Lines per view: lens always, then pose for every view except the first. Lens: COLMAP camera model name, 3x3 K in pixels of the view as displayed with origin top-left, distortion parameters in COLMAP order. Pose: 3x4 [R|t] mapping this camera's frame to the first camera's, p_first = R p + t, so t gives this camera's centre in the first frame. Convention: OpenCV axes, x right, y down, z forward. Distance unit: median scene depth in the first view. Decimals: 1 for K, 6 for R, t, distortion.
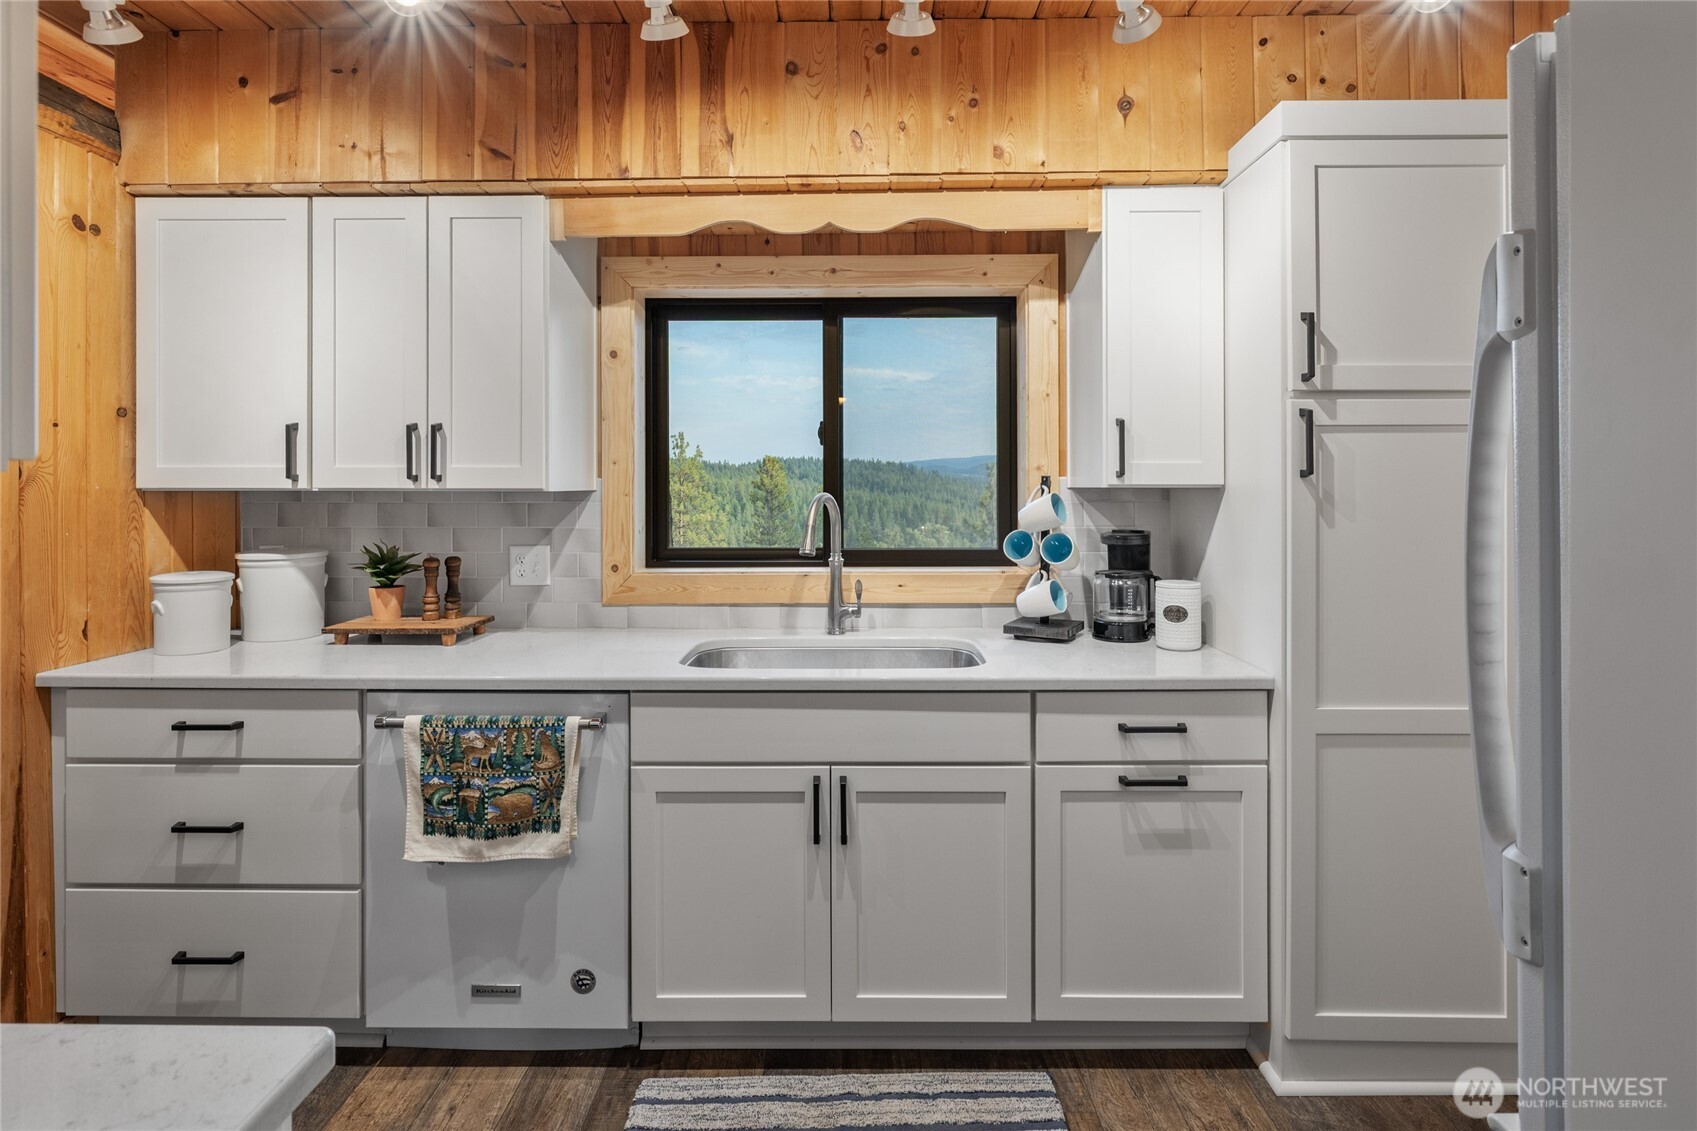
lens RADIAL K [[869.5, 0, 854.1], [0, 869.5, 481.3], [0, 0, 1]] dist [-0.002081, 0.000229]
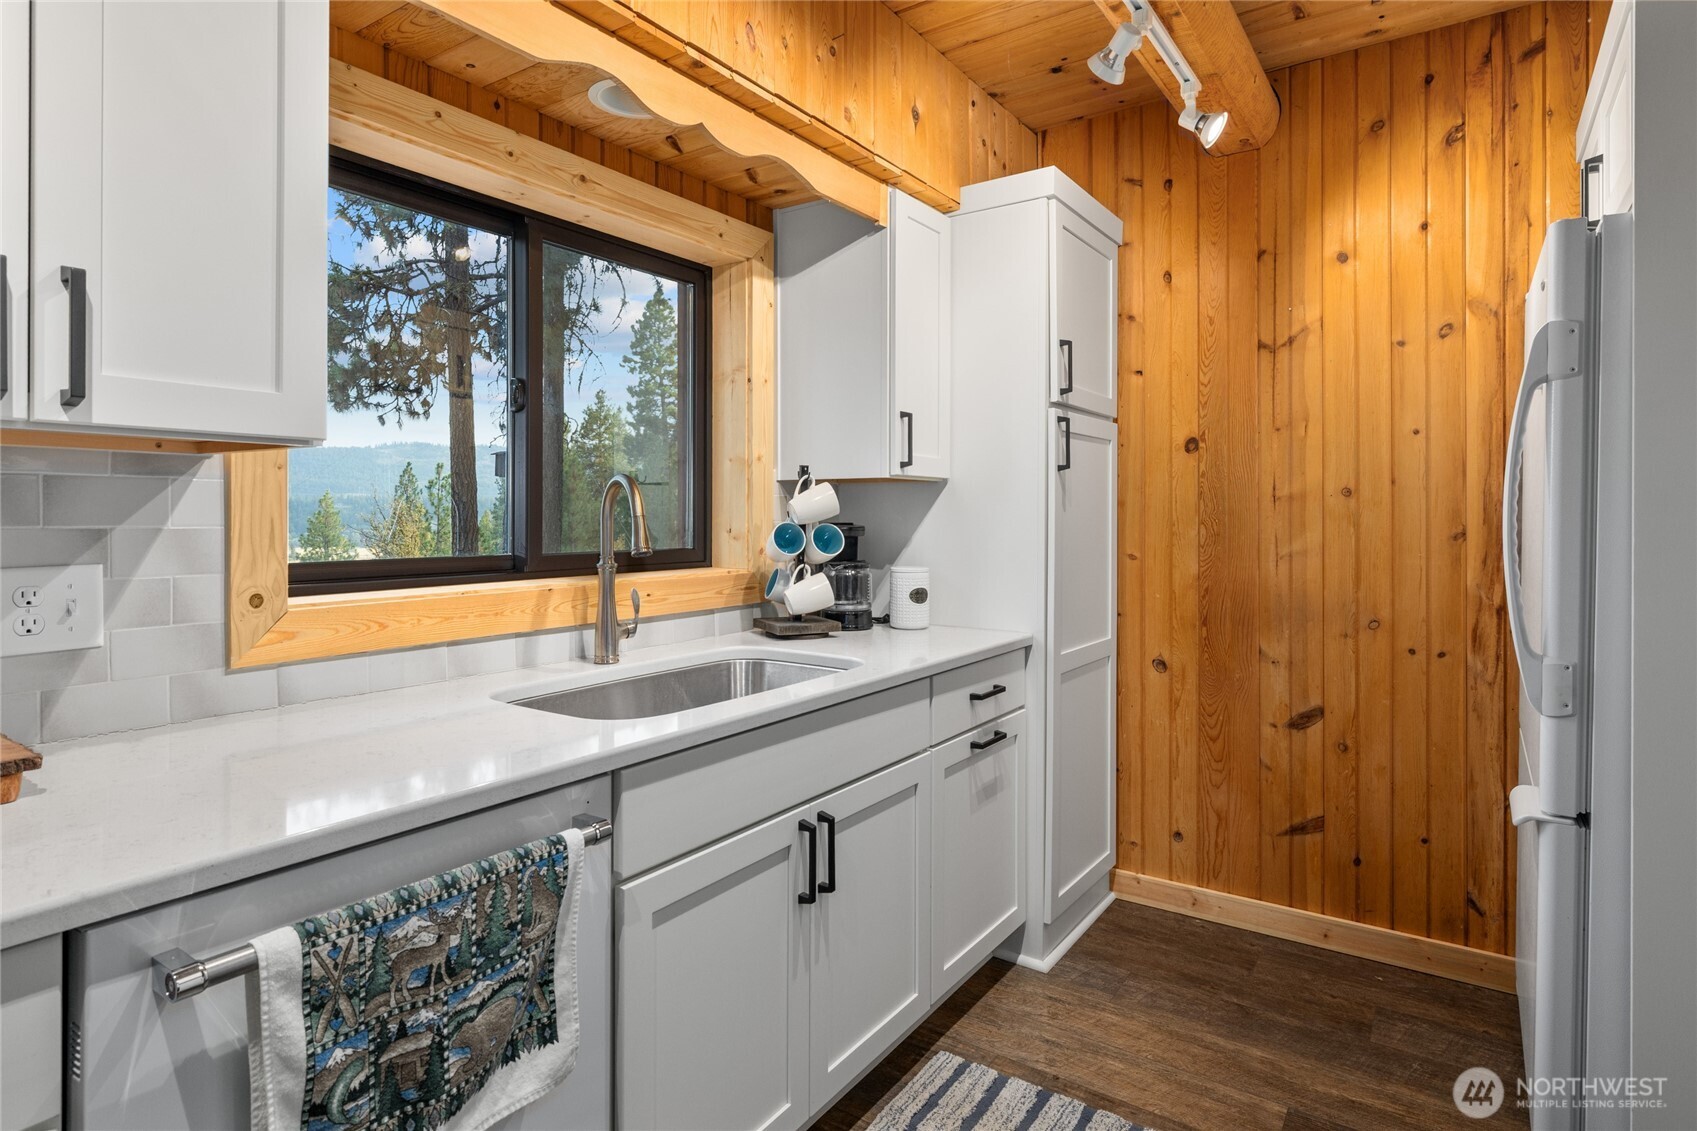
lens RADIAL K [[901.2, 0, 852.0], [0, 901.2, 509.1], [0, 0, 1]] dist [0.000471, 0.000889]
pose [[0.563698, 0.006705, 0.825954, -0.596040], [-0.007965, 0.999965, -0.002682, 0.046243], [-0.825943, -0.005067, 0.563731, 0.420362]]
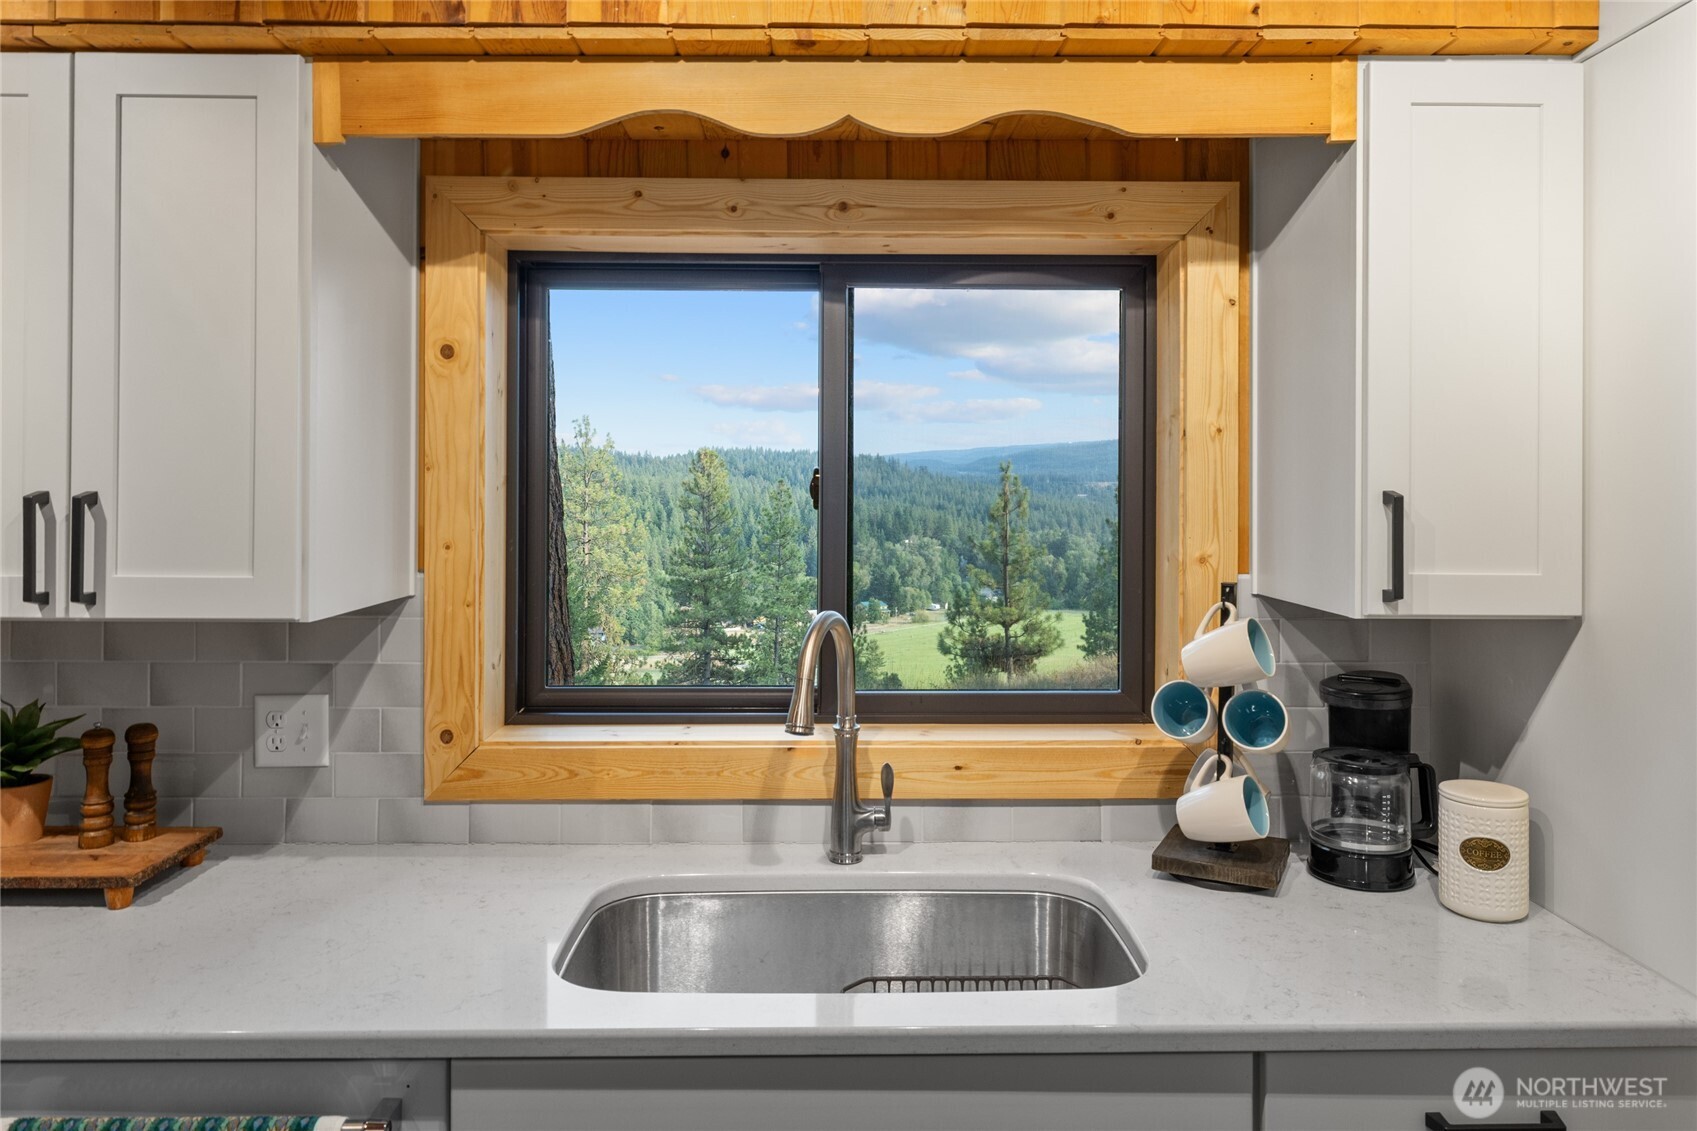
lens RADIAL K [[1145.4, 0, 847.5], [0, 1145.4, 482.8], [0, 0, 1]] dist [0.004238, 0.000819]
pose [[0.999613, 0.006965, 0.026918, -0.044684], [-0.007036, 0.999972, 0.002535, -0.073843], [-0.026900, -0.002723, 0.999634, 0.292377]]
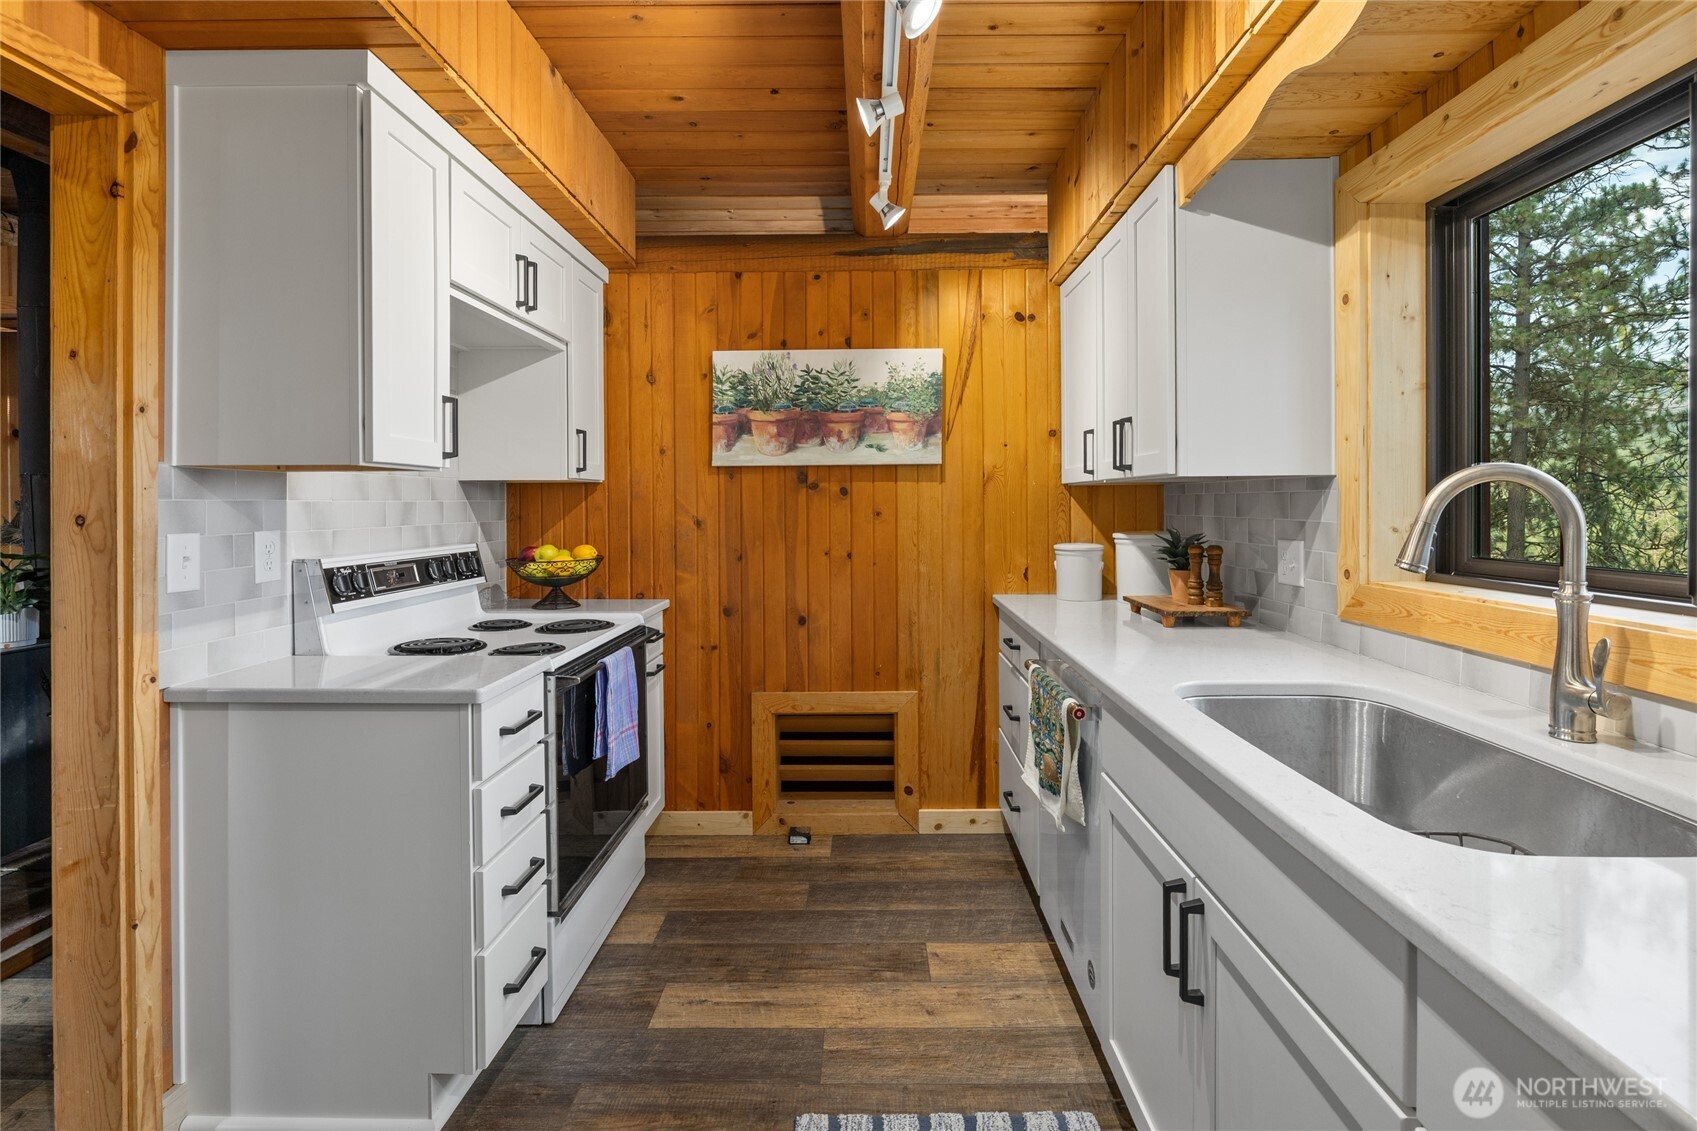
lens RADIAL K [[782.6, 0, 869.4], [0, 782.6, 511.2], [0, 0, 1]] dist [0.000536, 0.000163]
pose [[-0.005297, 0.008668, -0.999948, 0.481609], [0.008475, 0.999927, 0.008623, 0.038145], [0.999950, -0.008429, -0.005370, 0.645915]]
